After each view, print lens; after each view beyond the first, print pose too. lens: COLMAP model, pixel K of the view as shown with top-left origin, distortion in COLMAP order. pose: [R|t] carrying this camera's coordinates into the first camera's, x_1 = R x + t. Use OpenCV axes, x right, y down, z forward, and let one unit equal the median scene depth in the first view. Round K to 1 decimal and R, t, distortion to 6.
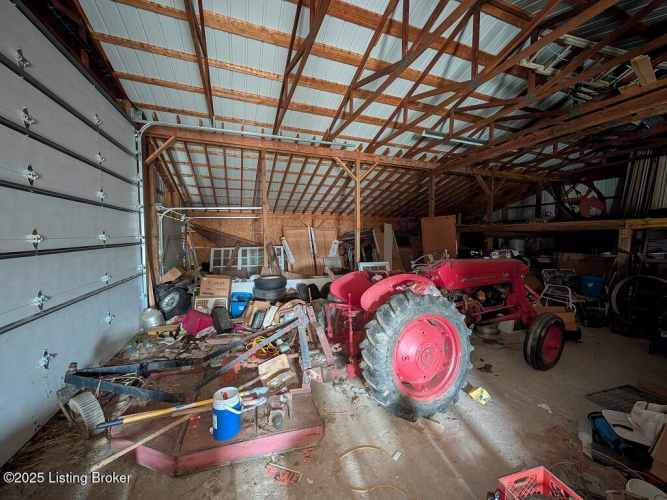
lens RADIAL K [[253.8, 0, 332.6], [0, 253.8, 252.5], [0, 0, 1]] dist [0.001615, 0.000243]
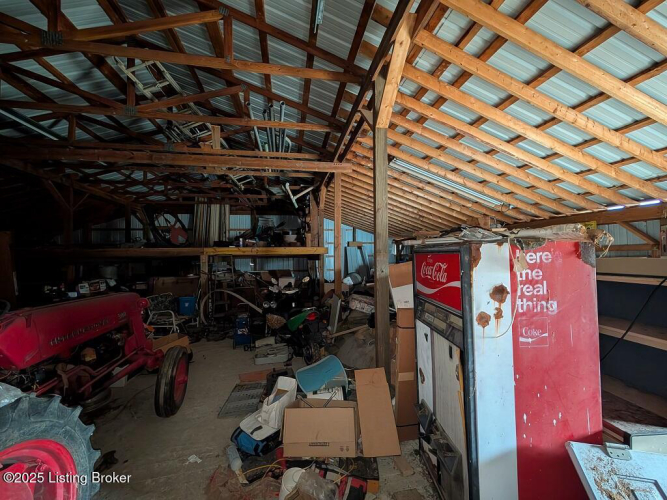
lens RADIAL K [[253.8, 0, 332.6], [0, 253.8, 252.5], [0, 0, 1]] dist [0.001615, 0.000243]
pose [[0.185261, 0.012260, 0.982613, 0.024870], [0.082635, 0.996186, -0.028009, -0.016560], [-0.979209, 0.086387, 0.183542, 0.134792]]
